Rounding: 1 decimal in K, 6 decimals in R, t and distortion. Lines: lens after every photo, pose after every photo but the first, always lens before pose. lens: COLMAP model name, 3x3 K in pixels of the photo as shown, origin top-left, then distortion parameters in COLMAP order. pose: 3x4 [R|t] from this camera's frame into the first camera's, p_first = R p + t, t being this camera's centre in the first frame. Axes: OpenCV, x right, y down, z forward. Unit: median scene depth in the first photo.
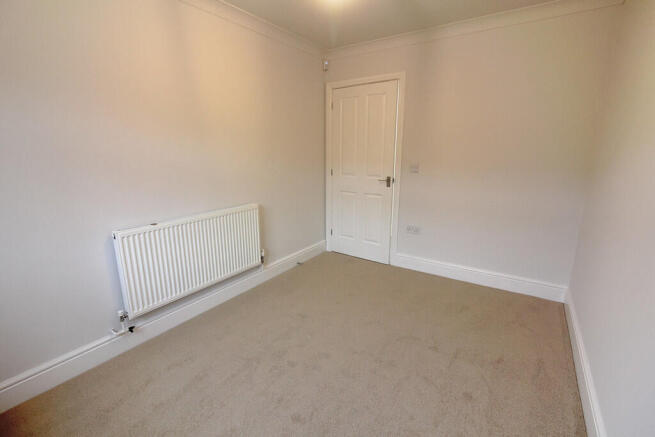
lens RADIAL K [[302.4, 0, 328.7], [0, 302.4, 218.6], [0, 0, 1]] dist [-0.001241, -0.000477]
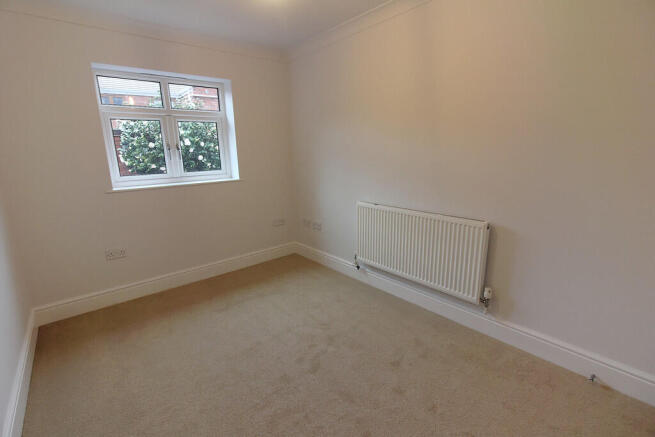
lens RADIAL K [[302.4, 0, 325.9], [0, 302.4, 216.5], [0, 0, 1]] dist [-0.001241, -0.000477]
pose [[-0.284117, 0.214498, -0.934488, 0.578205], [-0.196480, 0.940944, 0.275717, -0.200140], [0.938442, 0.261944, -0.225194, 0.859165]]
